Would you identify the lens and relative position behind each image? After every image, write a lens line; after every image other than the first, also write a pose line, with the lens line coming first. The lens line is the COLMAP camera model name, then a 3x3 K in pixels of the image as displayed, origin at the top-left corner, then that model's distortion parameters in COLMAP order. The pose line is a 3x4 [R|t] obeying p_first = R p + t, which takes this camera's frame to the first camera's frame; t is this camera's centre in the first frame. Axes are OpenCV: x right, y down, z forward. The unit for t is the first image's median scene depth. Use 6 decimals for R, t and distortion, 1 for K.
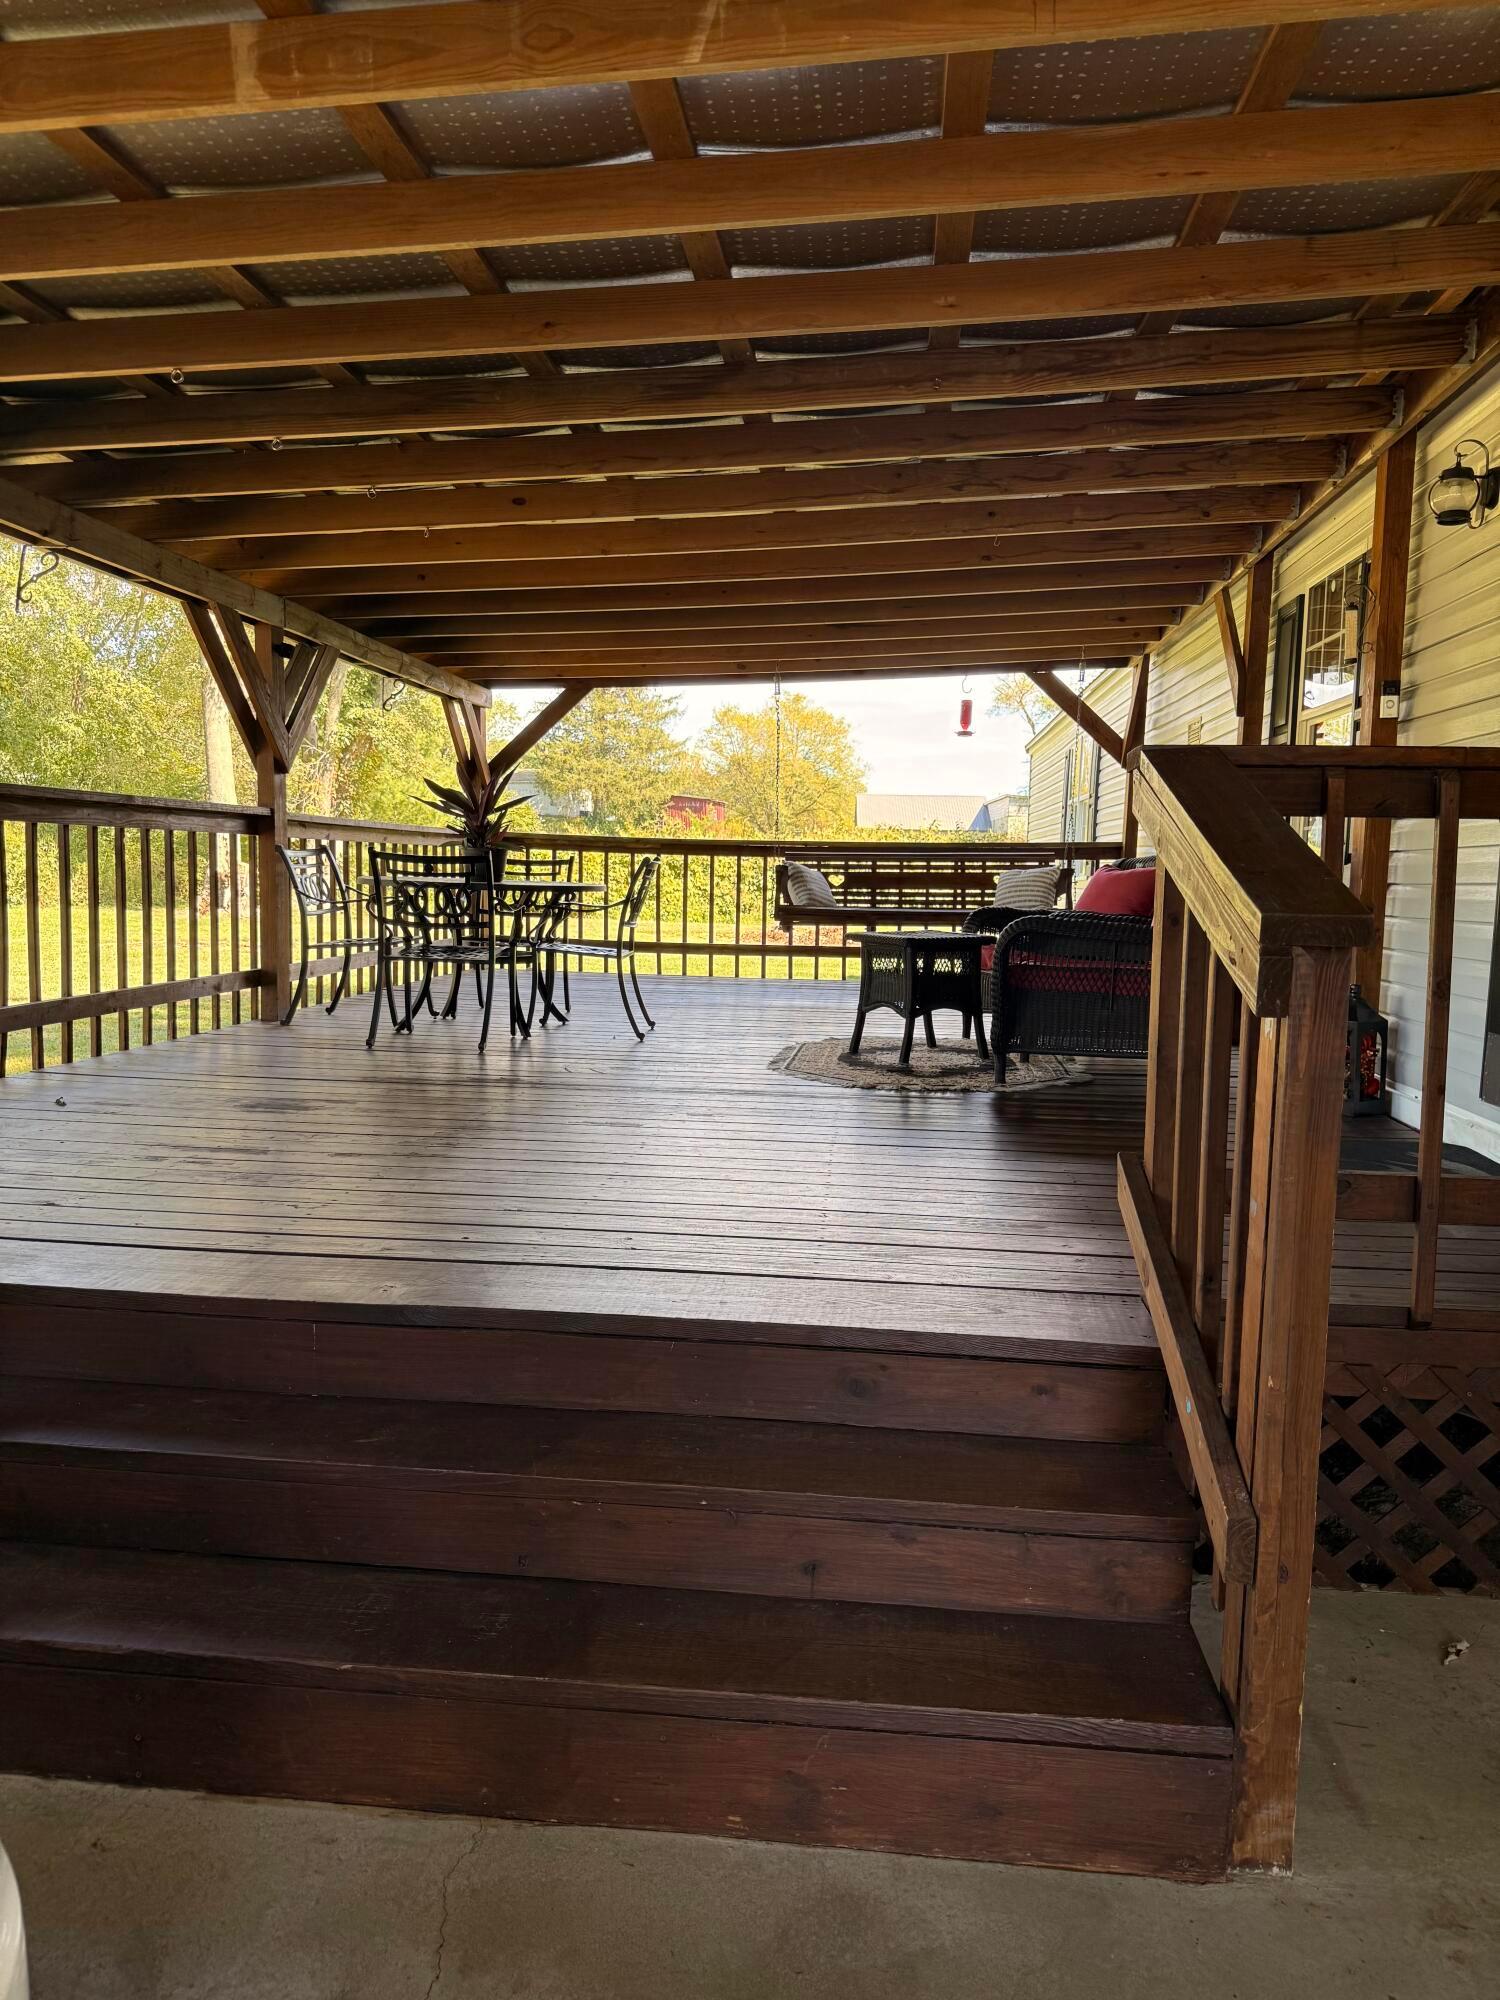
lens RADIAL K [[1465.2, 0, 770.0], [0, 1465.2, 1007.0], [0, 0, 1]] dist [0.062546, -0.057296]
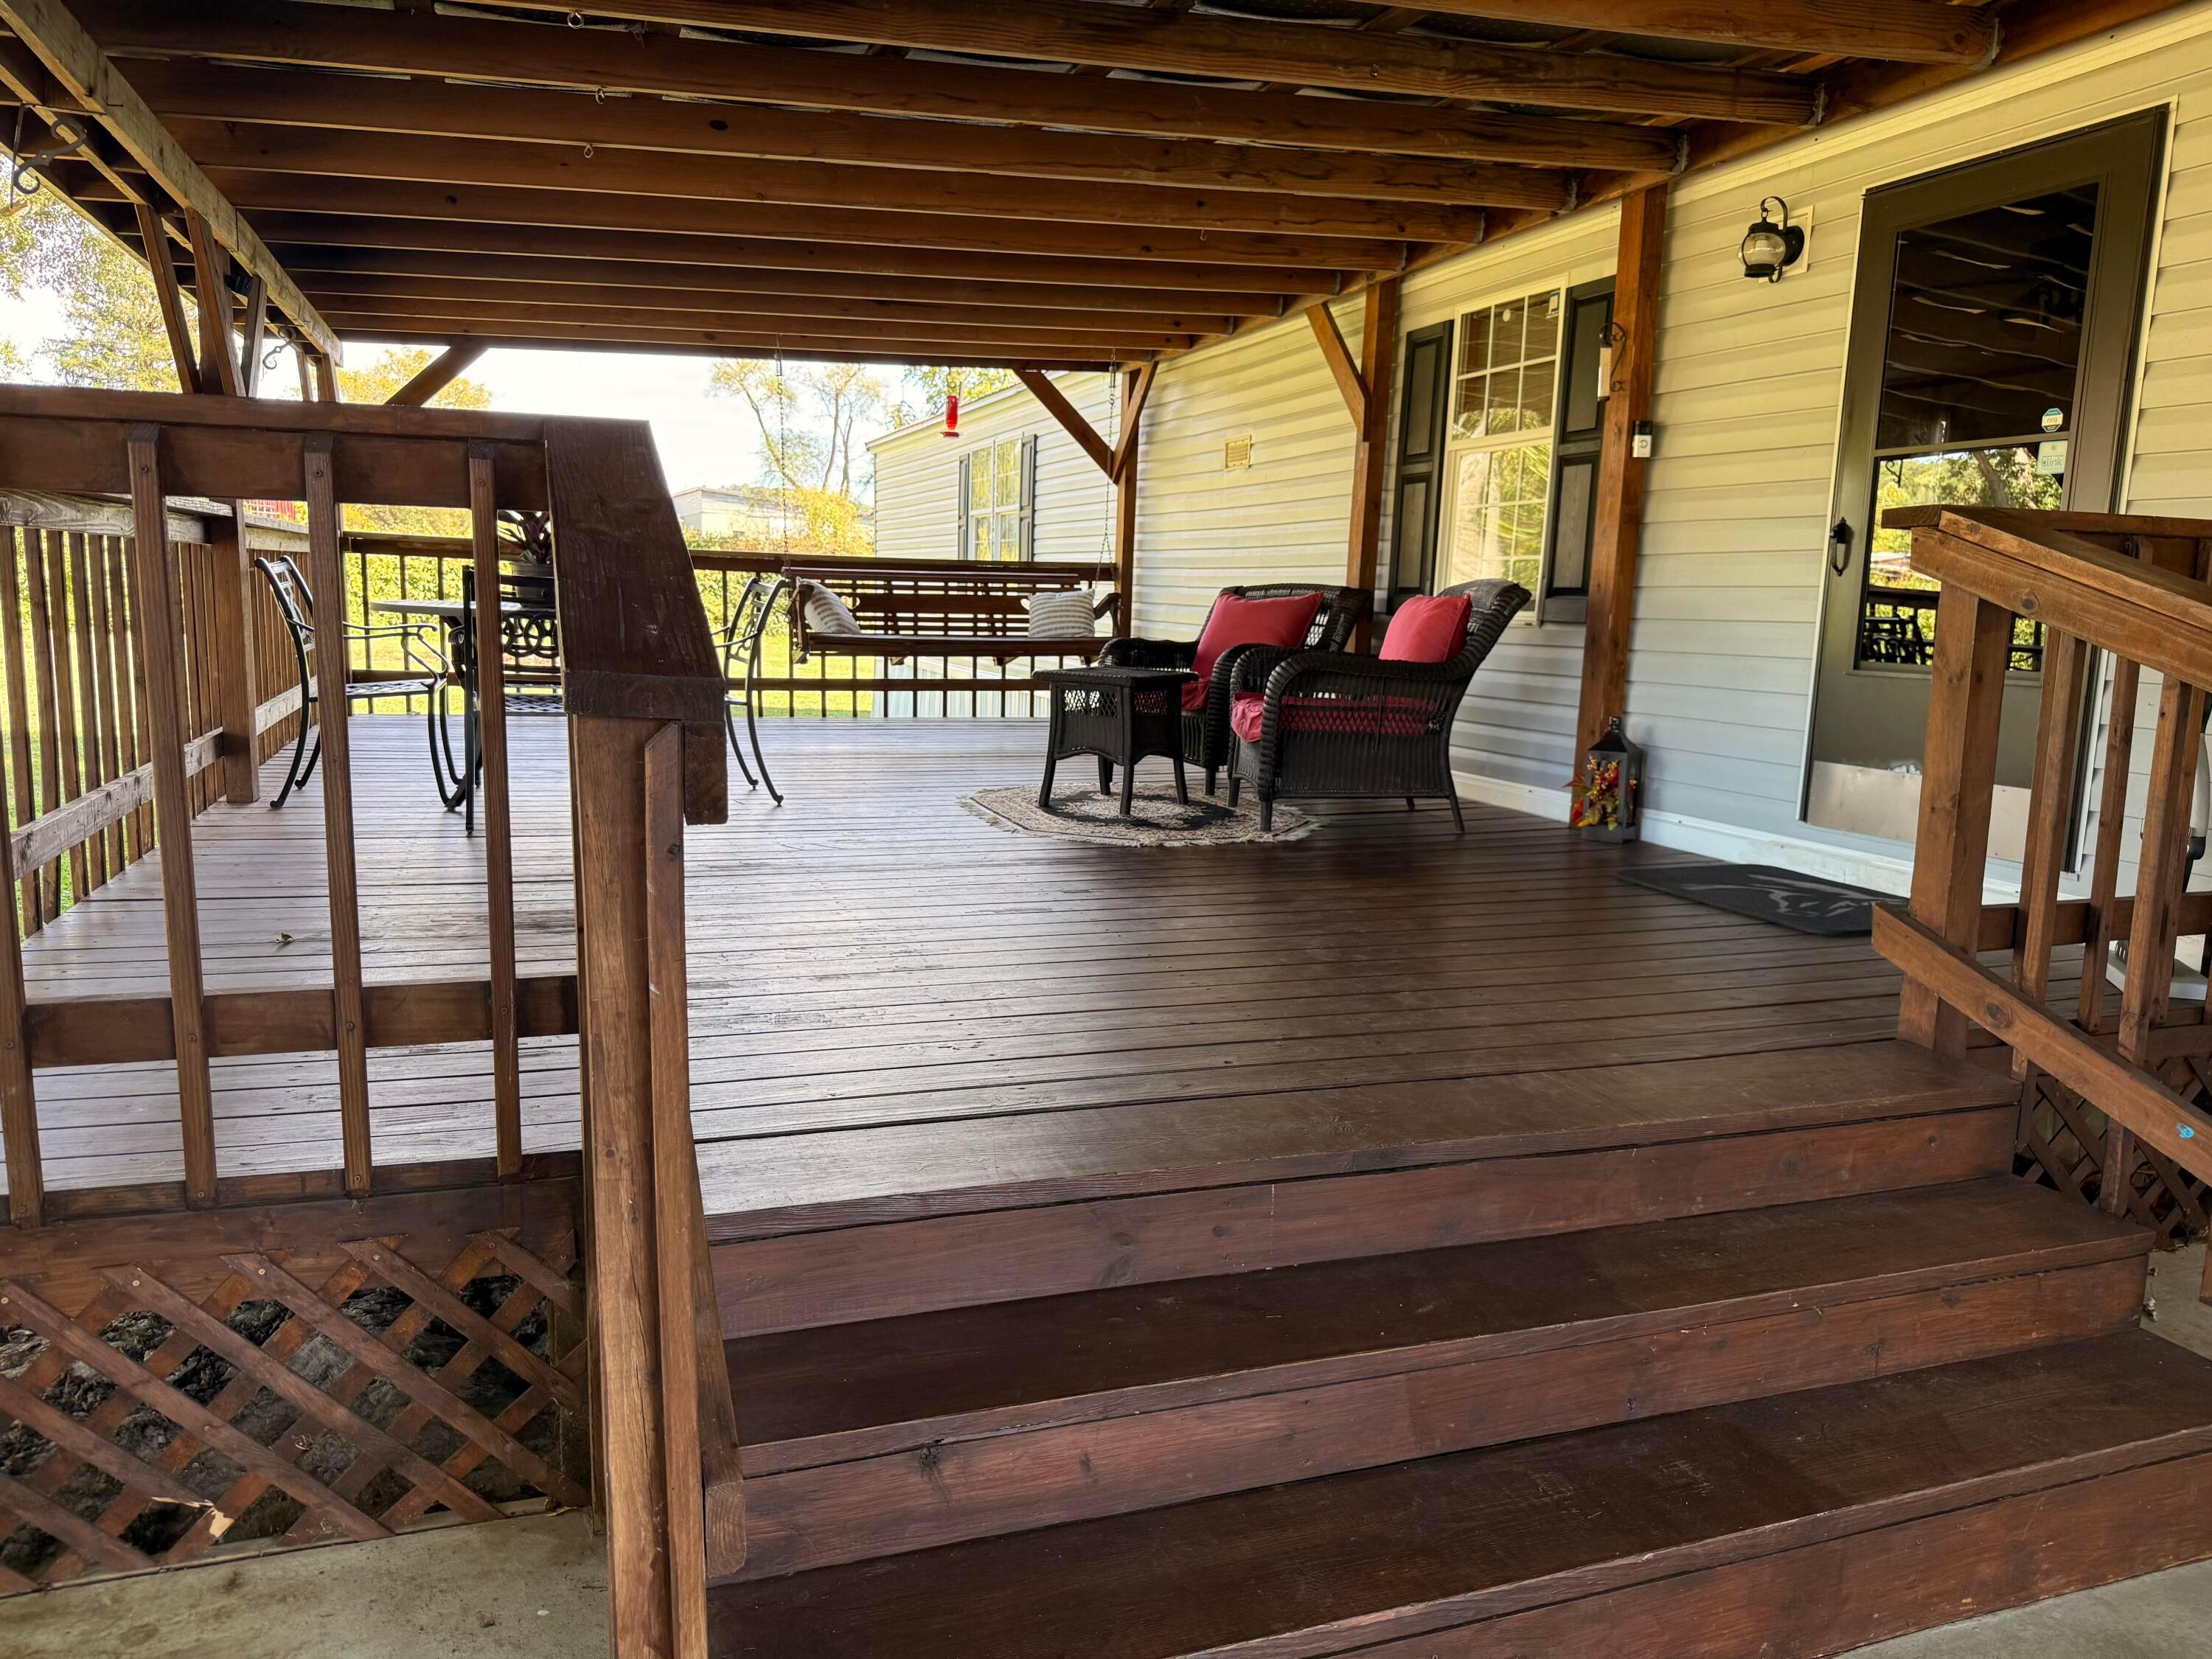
lens RADIAL K [[1620.5, 0, 1108.6], [0, 1620.5, 838.3], [0, 0, 1]] dist [0.062546, -0.057296]
pose [[0.894039, -0.064375, 0.443339, -0.368777], [0.033467, 0.996454, 0.077201, -0.025640], [-0.446737, -0.054184, 0.893023, 0.109148]]
